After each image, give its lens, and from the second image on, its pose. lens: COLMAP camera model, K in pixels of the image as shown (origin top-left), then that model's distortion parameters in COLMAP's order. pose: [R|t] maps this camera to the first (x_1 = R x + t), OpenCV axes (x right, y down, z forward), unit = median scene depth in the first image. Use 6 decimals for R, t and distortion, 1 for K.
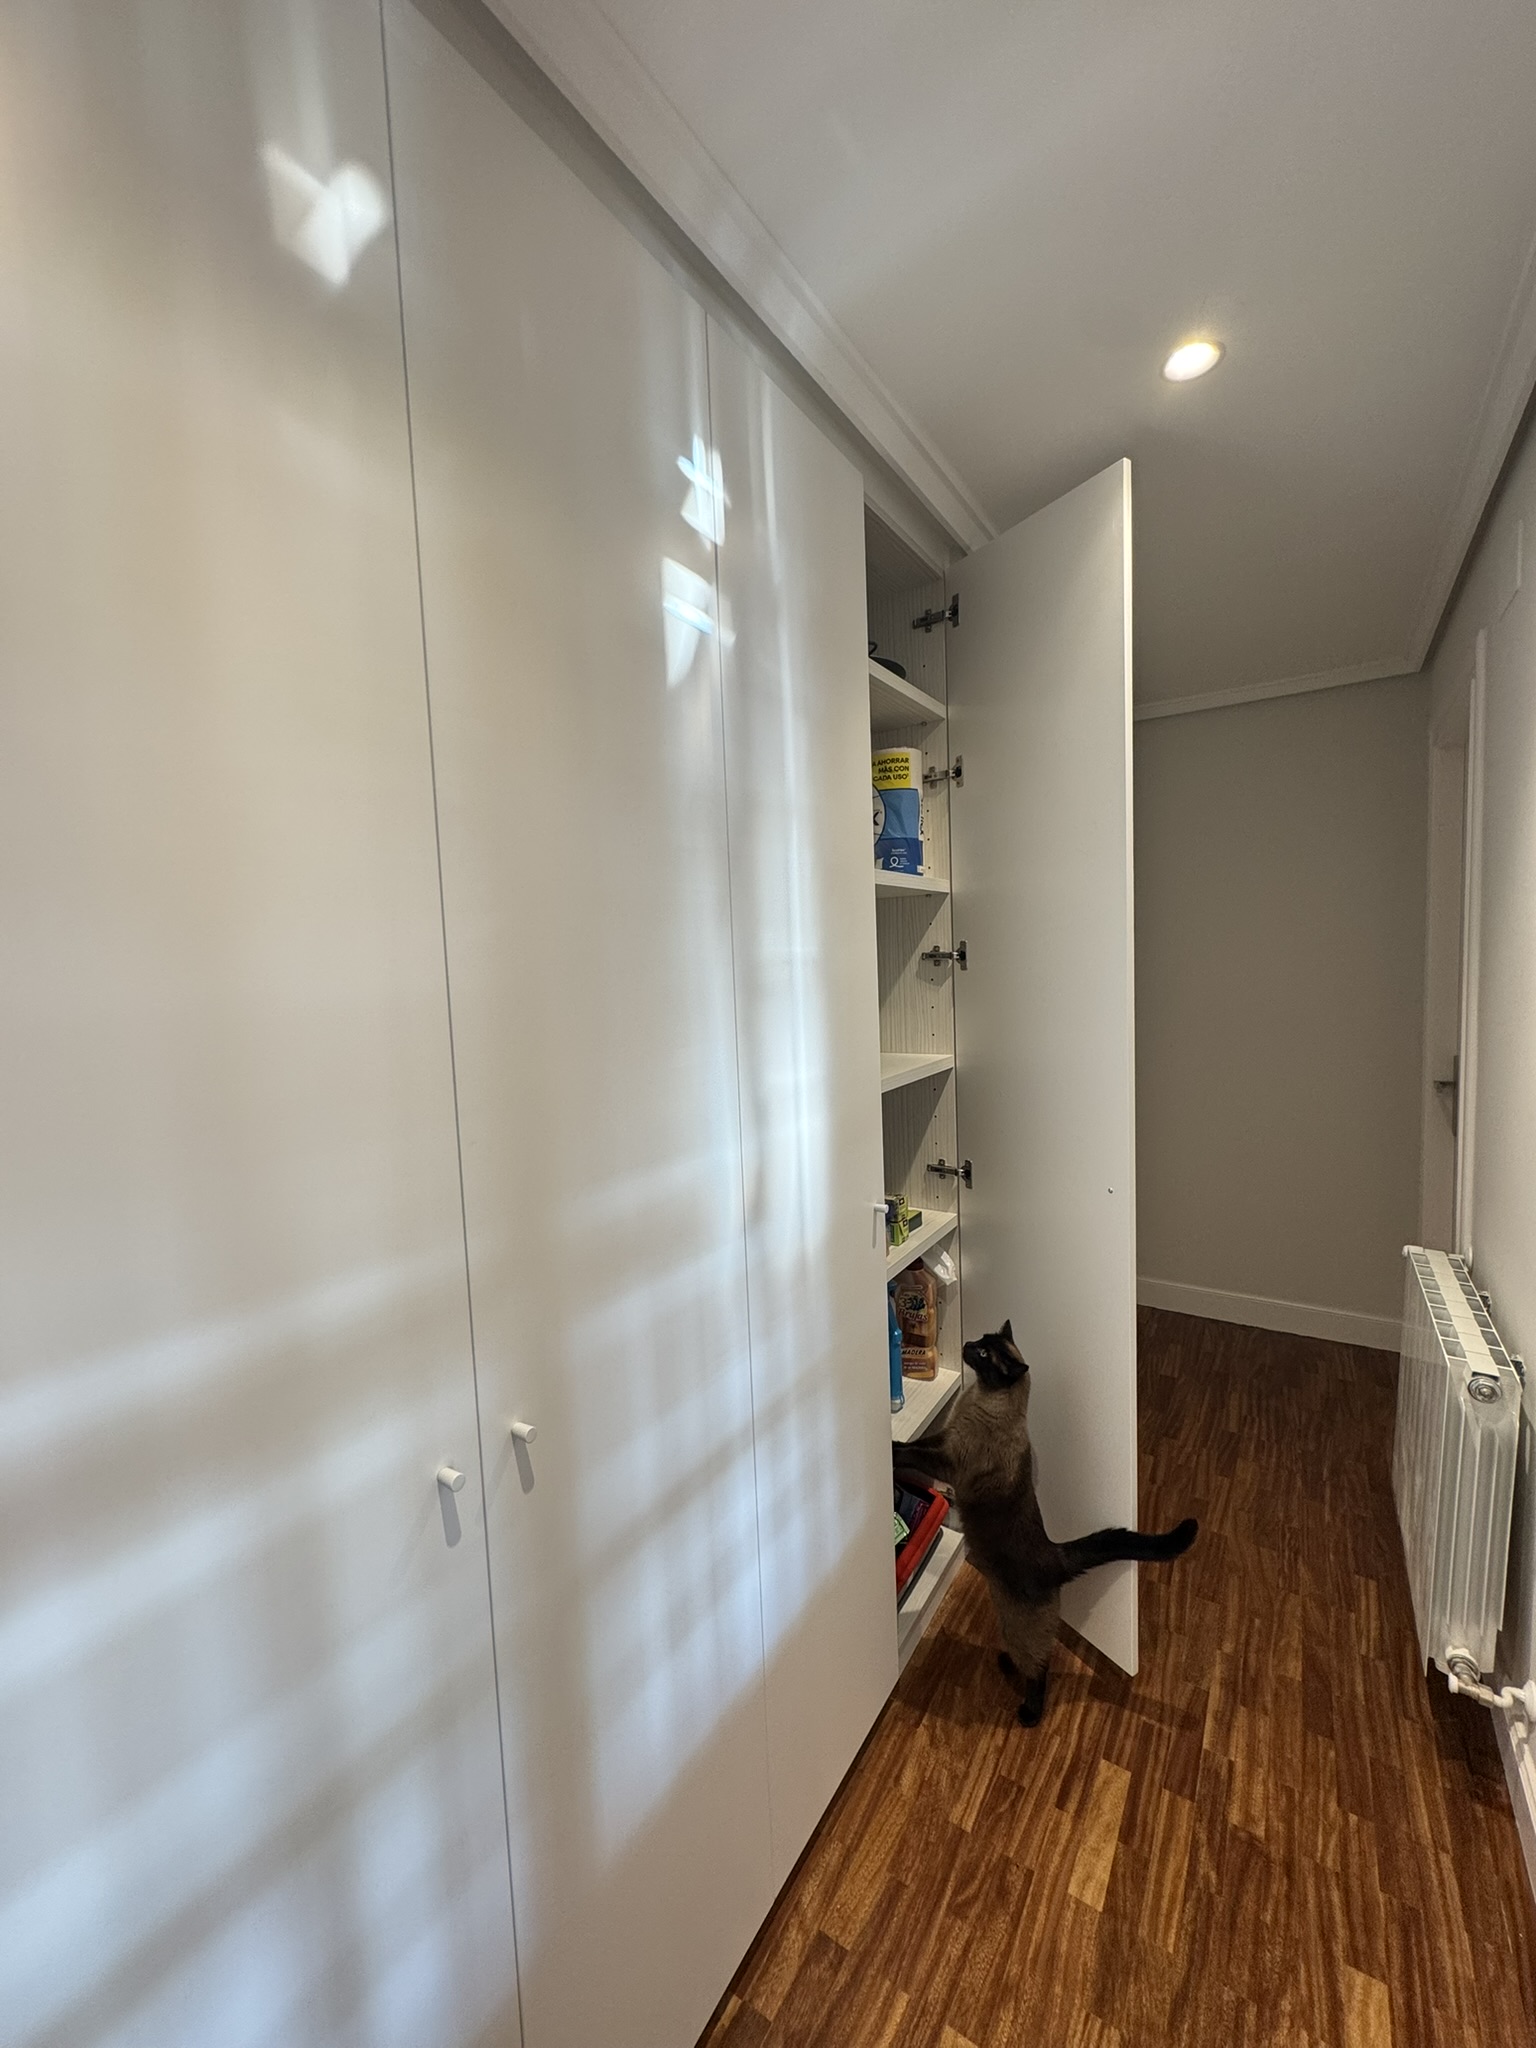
lens RADIAL K [[818.3, 0, 767.8], [0, 818.3, 1016.6], [0, 0, 1]] dist [-0.005028, 0.001170]
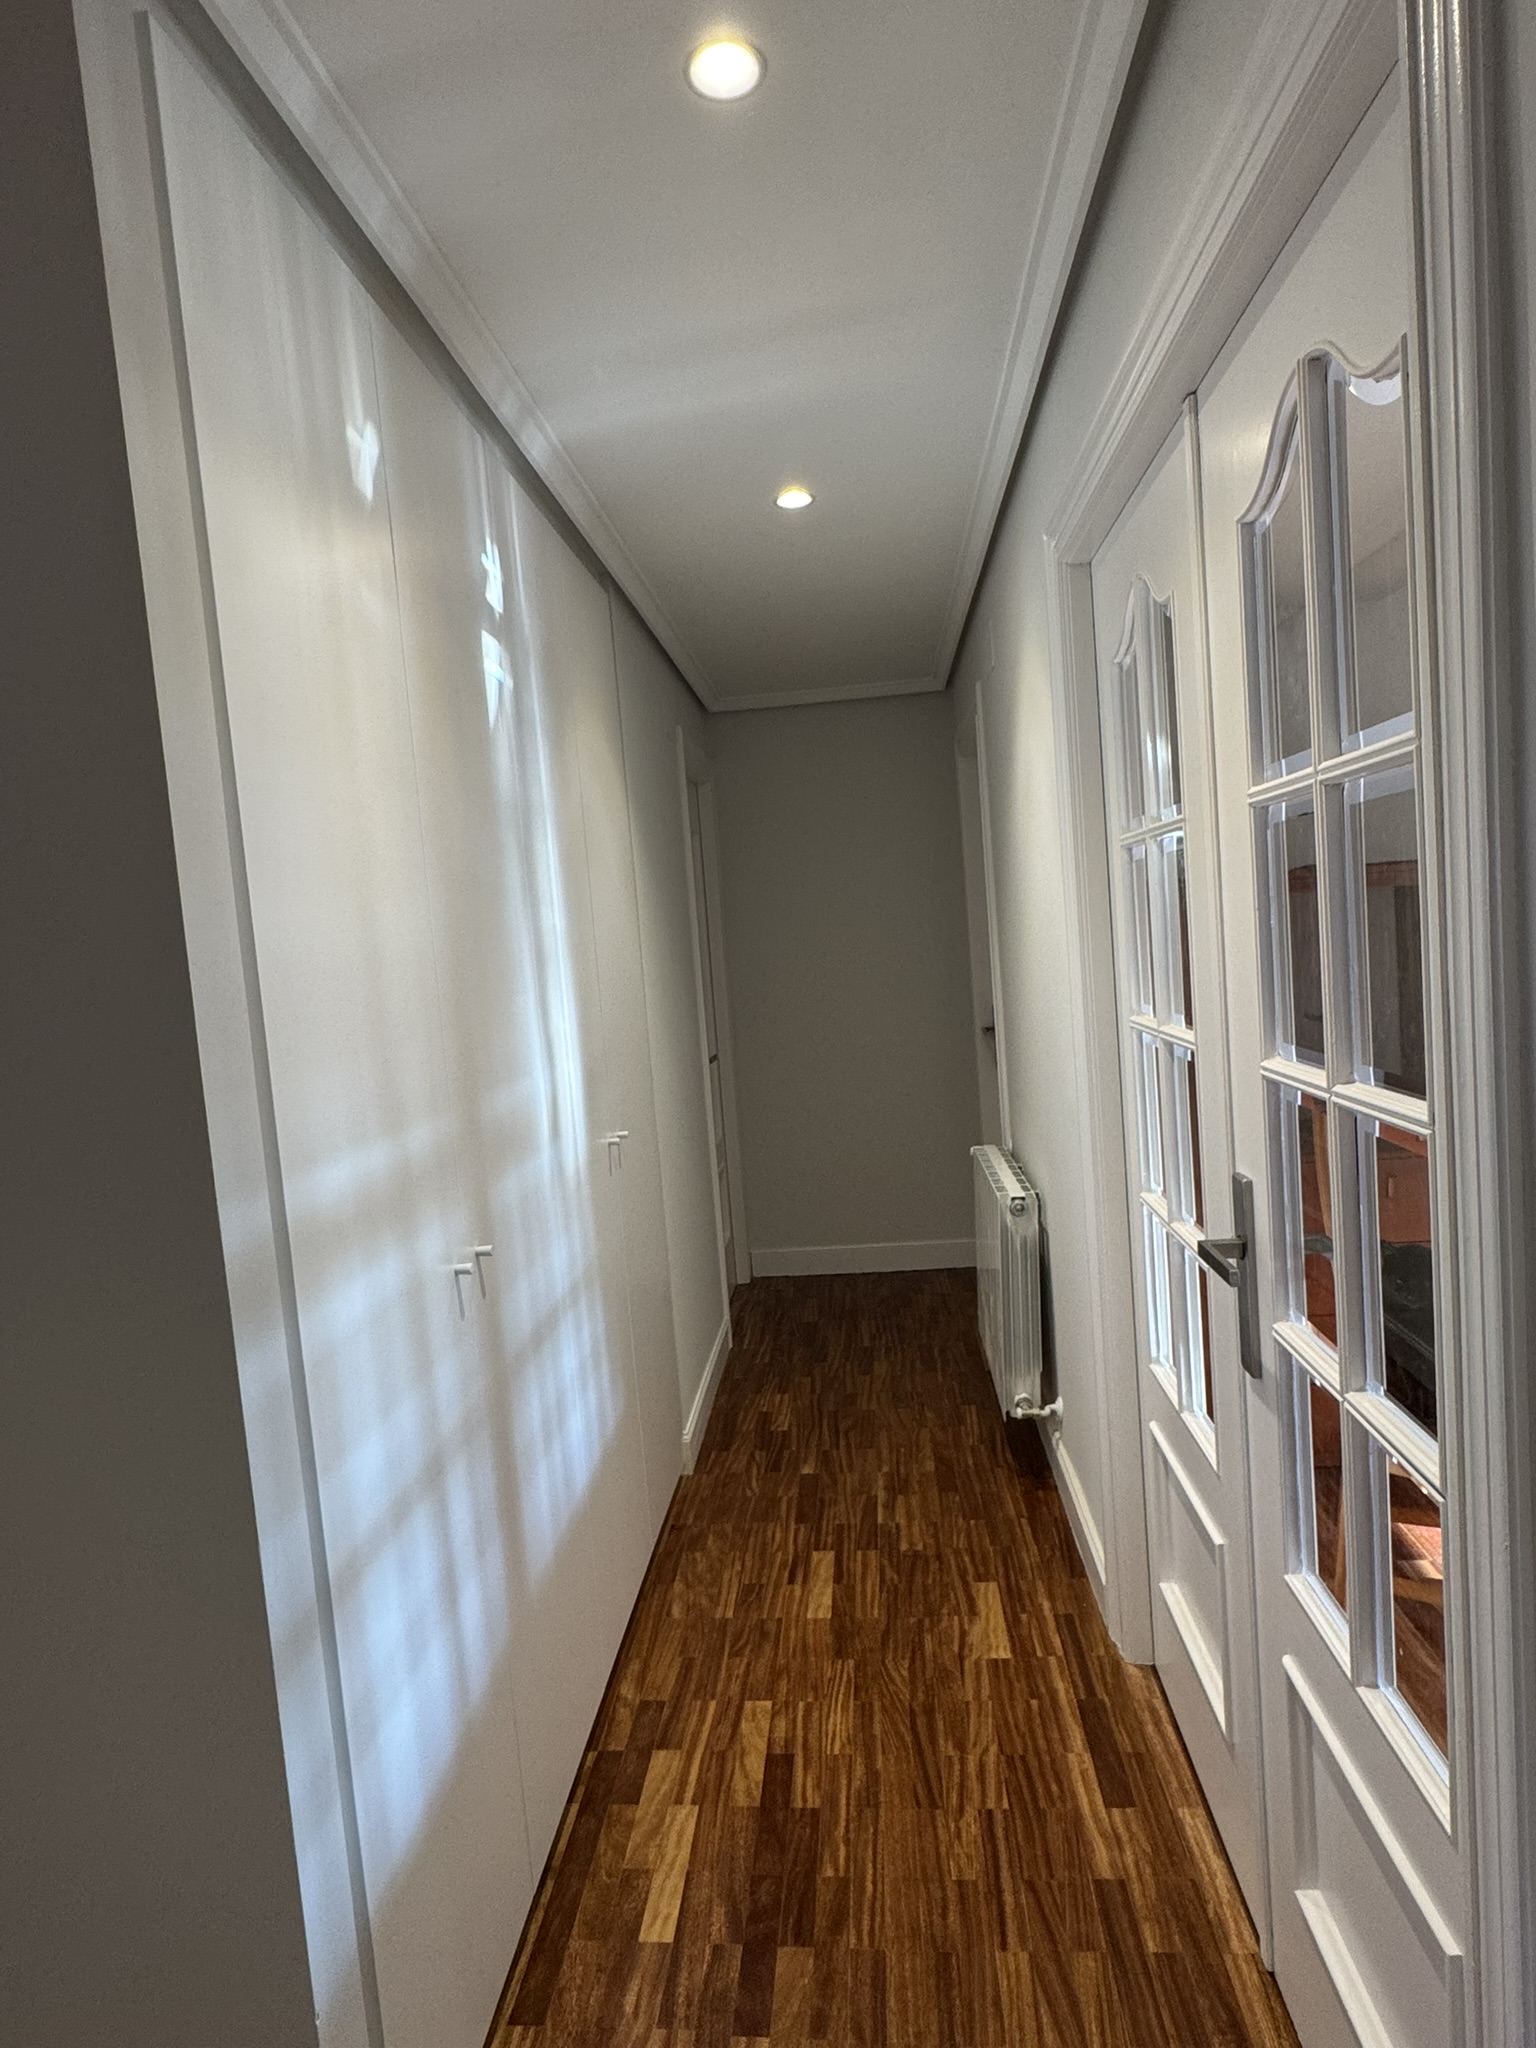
lens RADIAL K [[1144.0, 0, 763.9], [0, 1144.0, 1023.9], [0, 0, 1]] dist [-0.001300, -0.000725]
pose [[0.880385, -0.069797, 0.469095, -0.475719], [0.081987, 0.996618, -0.005585, 0.097056], [-0.467119, 0.043377, 0.883130, -0.628214]]
